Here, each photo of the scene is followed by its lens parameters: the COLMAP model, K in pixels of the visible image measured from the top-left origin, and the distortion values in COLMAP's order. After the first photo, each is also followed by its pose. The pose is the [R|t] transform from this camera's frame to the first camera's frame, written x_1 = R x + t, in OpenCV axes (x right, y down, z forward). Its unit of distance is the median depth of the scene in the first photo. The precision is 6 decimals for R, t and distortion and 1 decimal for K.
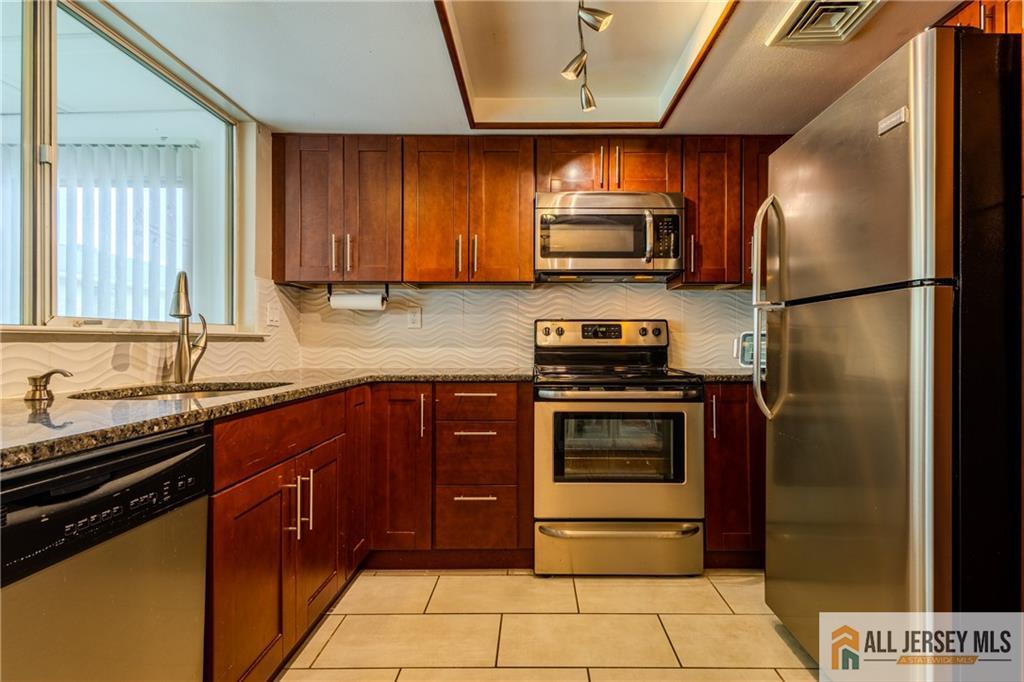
lens RADIAL K [[472.3, 0, 512.0], [0, 472.3, 341.0], [0, 0, 1]] dist [0.010456, 0.000264]
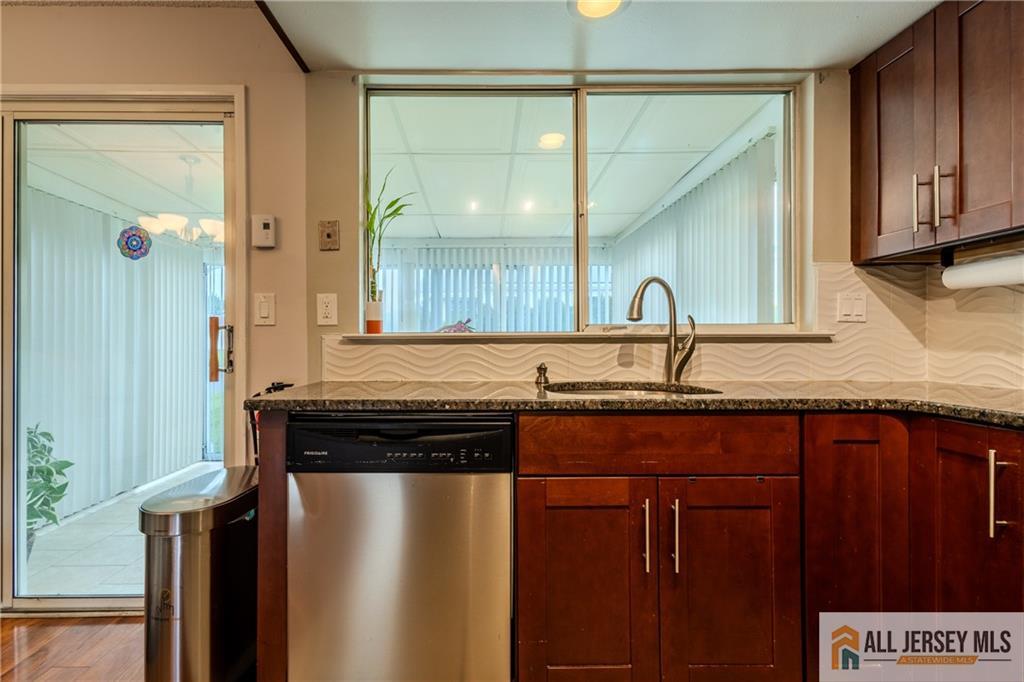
lens RADIAL K [[484.6, 0, 512.0], [0, 484.6, 341.0], [0, 0, 1]] dist [0.001939, 0.000014]
pose [[0.052268, -0.004373, -0.998624, 0.373968], [0.003702, 0.999984, -0.004185, 0.000174], [0.998626, -0.003478, 0.052283, 0.631922]]
